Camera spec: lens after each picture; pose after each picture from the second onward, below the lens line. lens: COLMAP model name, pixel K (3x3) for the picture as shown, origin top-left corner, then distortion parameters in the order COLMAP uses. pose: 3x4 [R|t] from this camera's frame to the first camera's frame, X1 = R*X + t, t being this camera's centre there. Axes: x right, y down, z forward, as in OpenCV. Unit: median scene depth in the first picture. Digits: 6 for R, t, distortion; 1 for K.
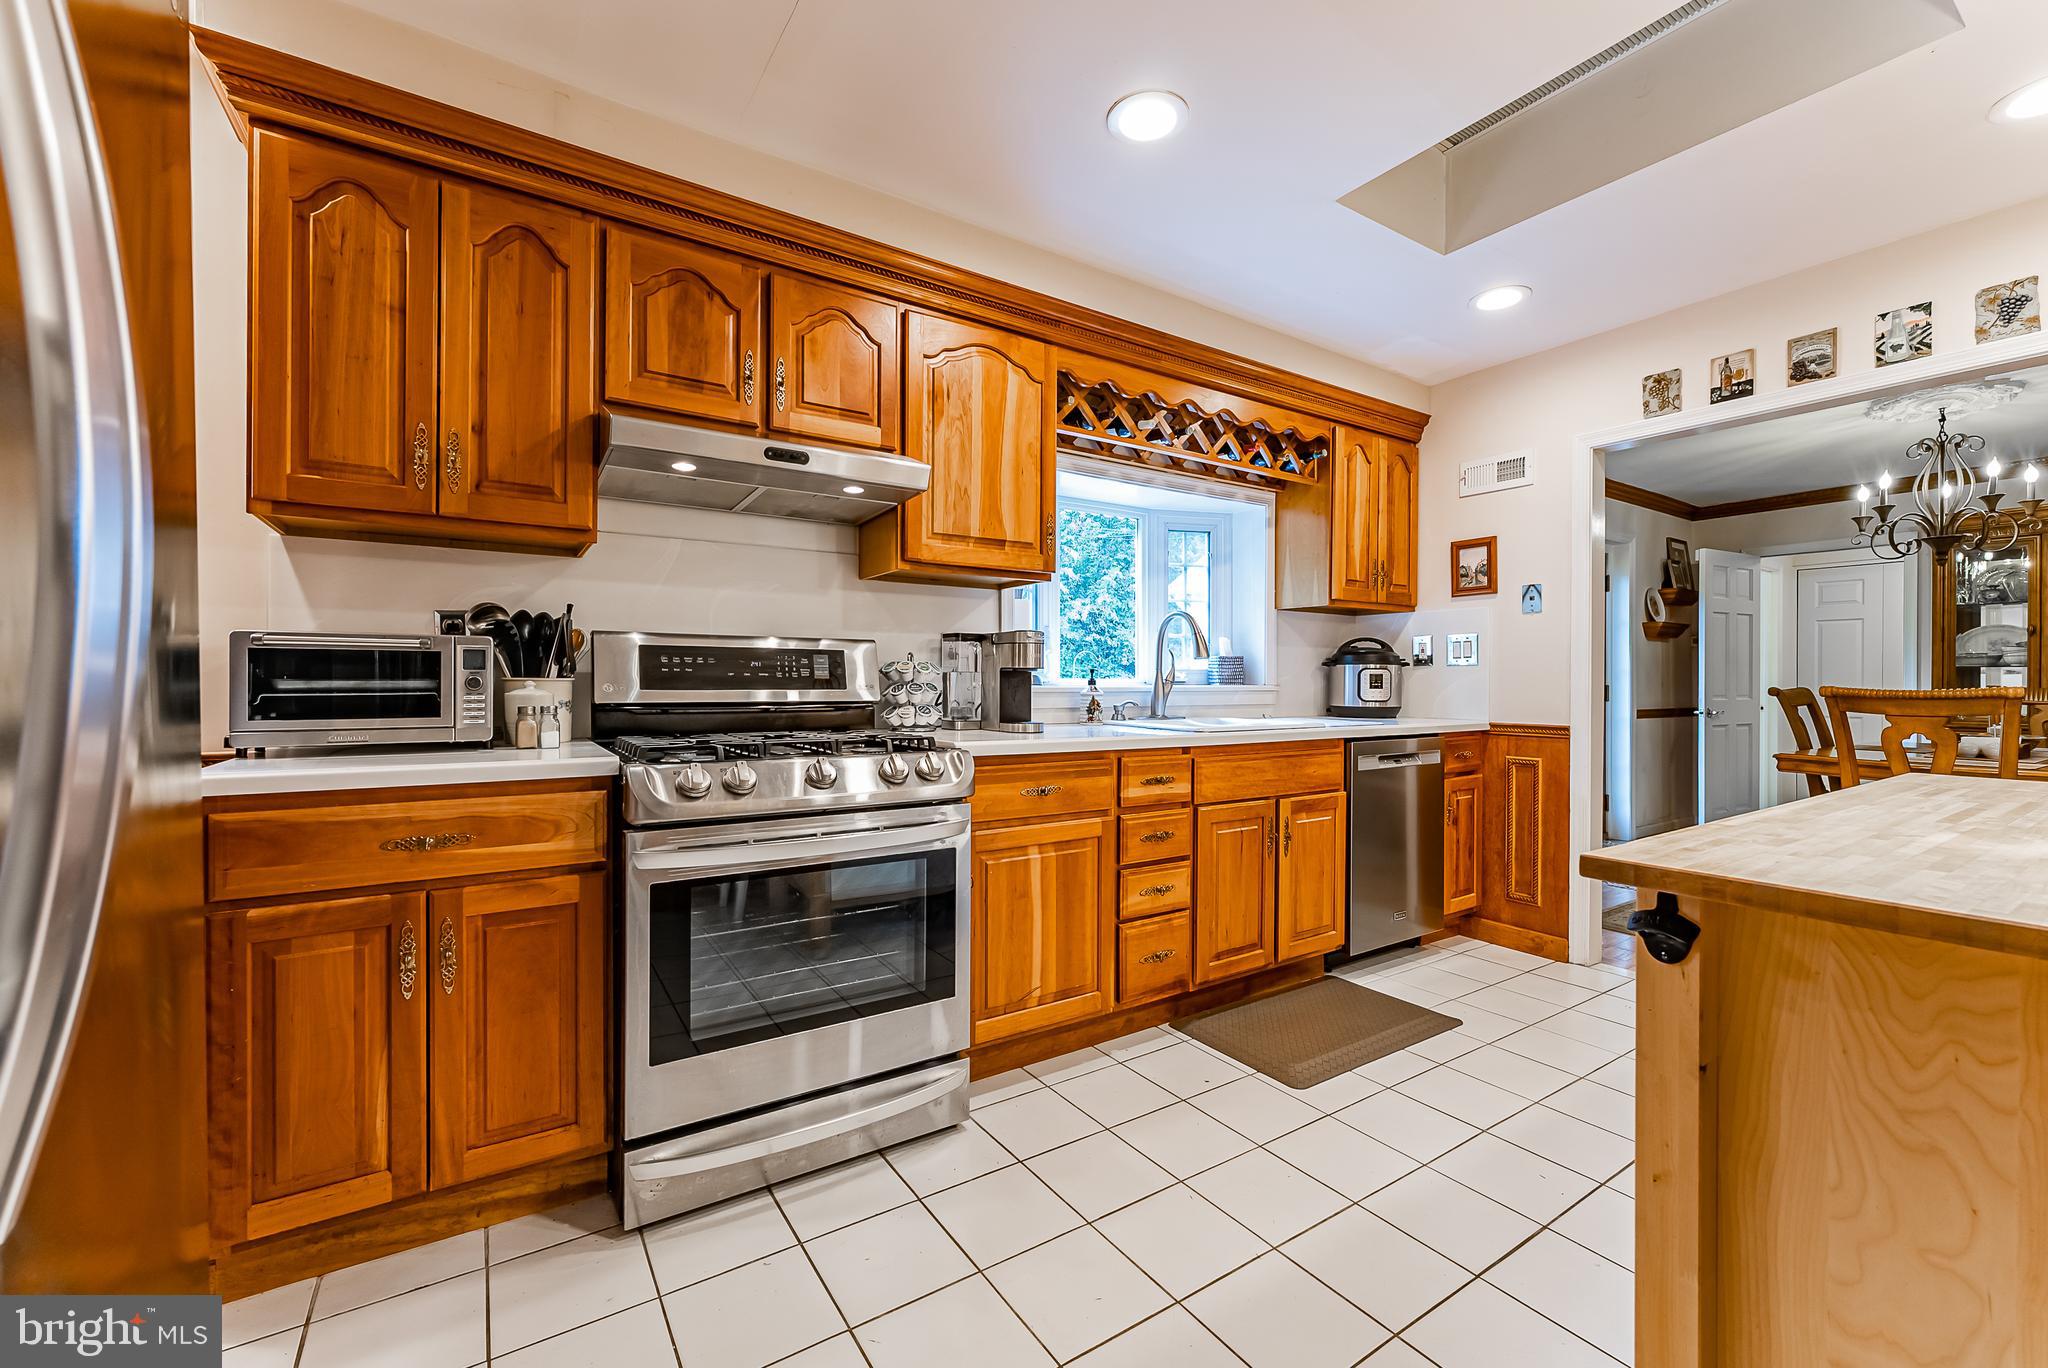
lens RADIAL K [[832.7, 0, 1021.6], [0, 832.7, 685.4], [0, 0, 1]] dist [0.000489, 0.000178]
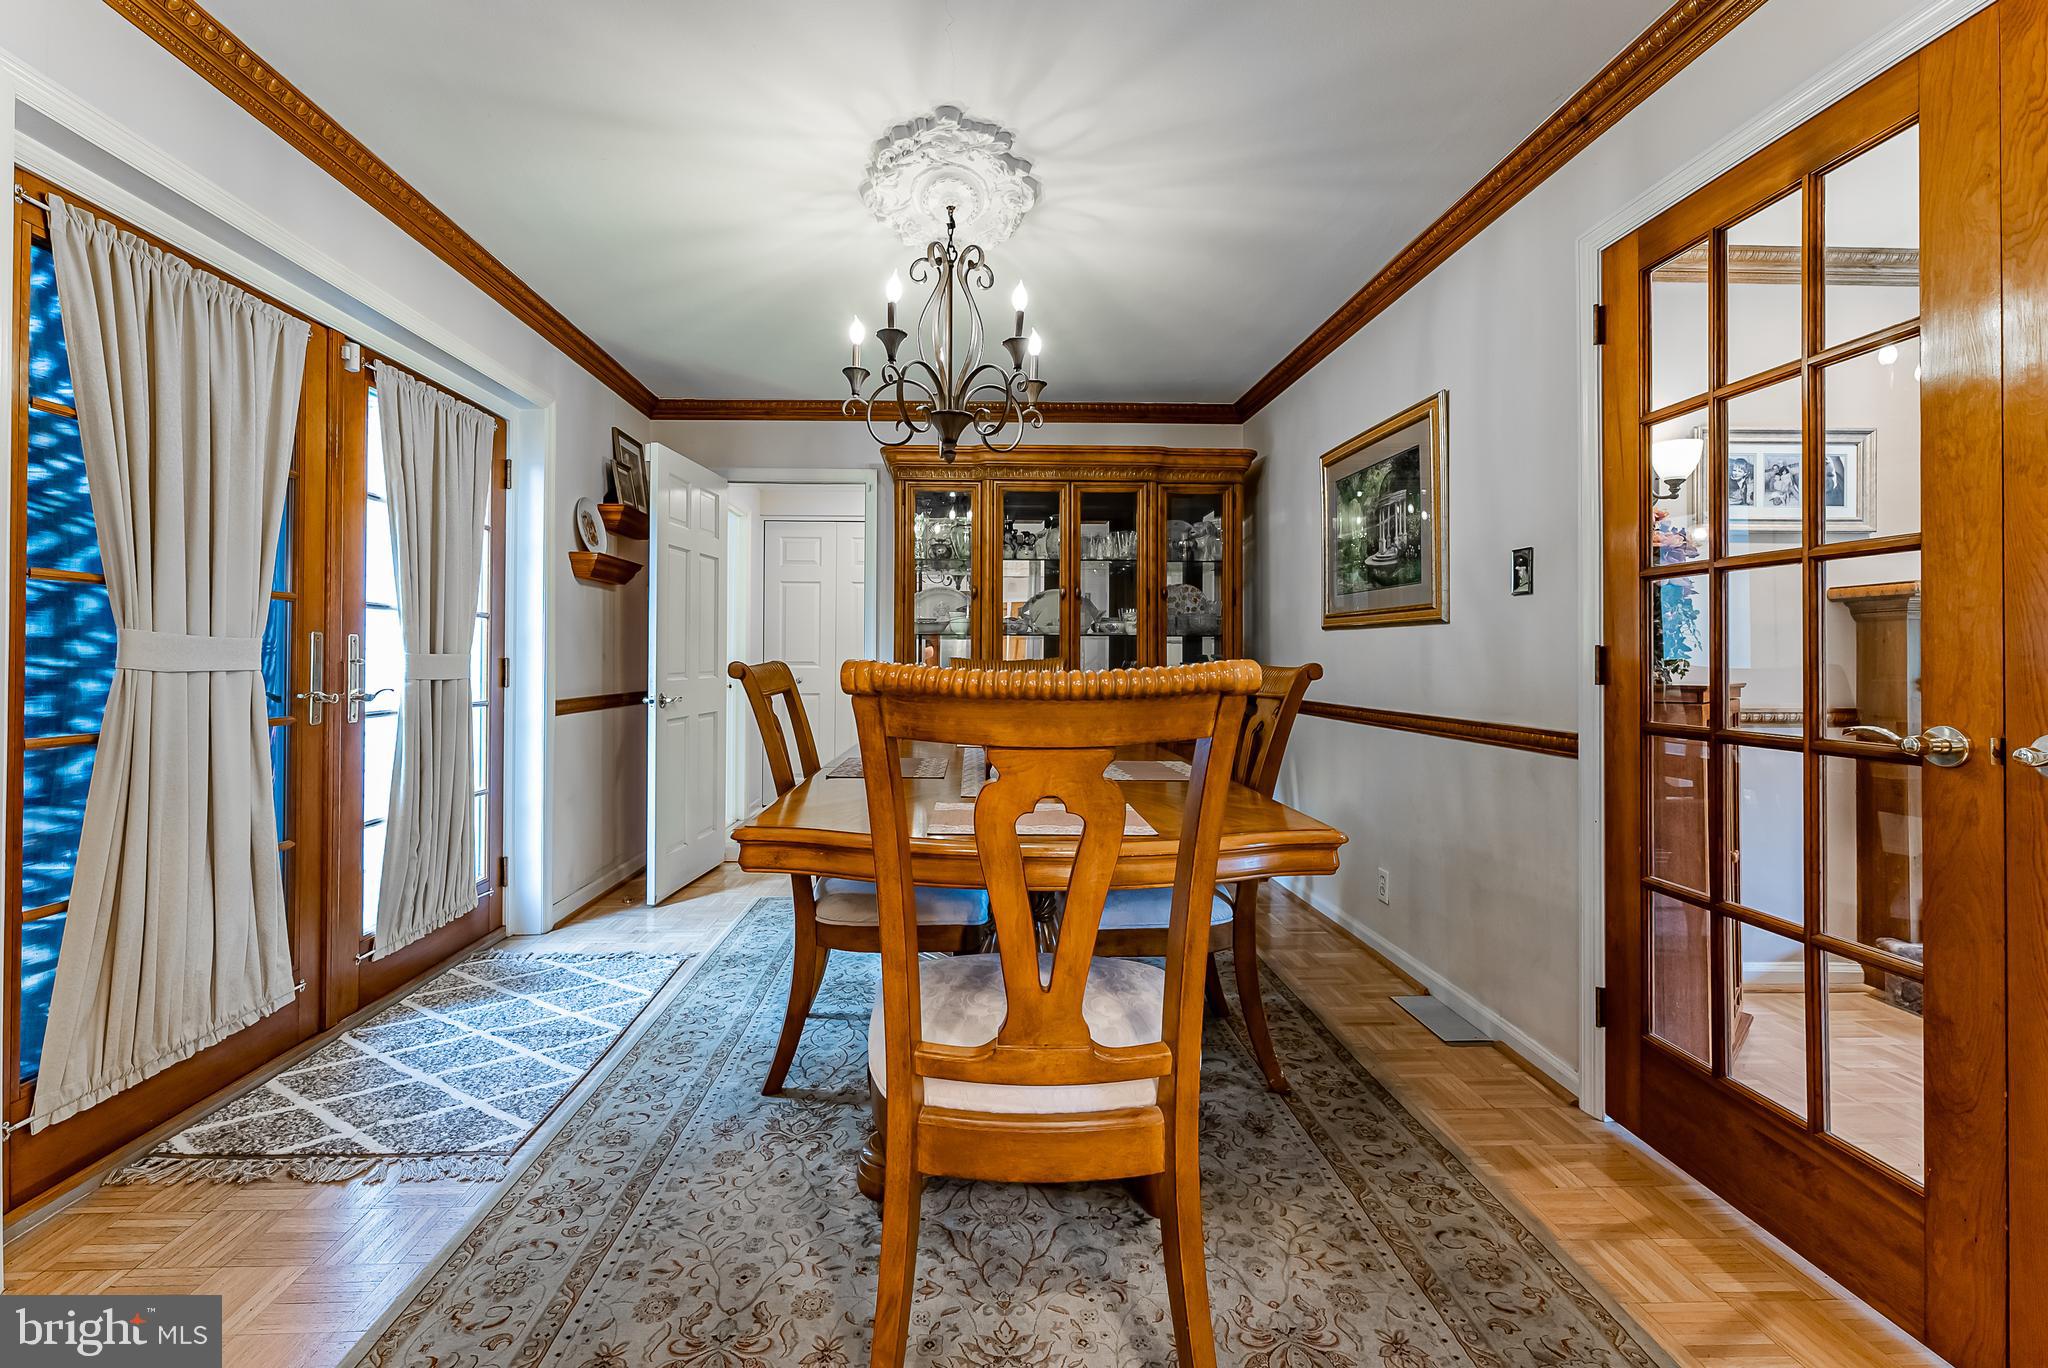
lens RADIAL K [[832.7, 0, 994.5], [0, 832.7, 653.3], [0, 0, 1]] dist [0.000489, 0.000178]
pose [[0.518568, 0.005856, 0.855016, 0.393699], [-0.001224, 0.999981, -0.006107, 0.000069], [-0.855035, 0.002120, 0.518566, 0.431061]]
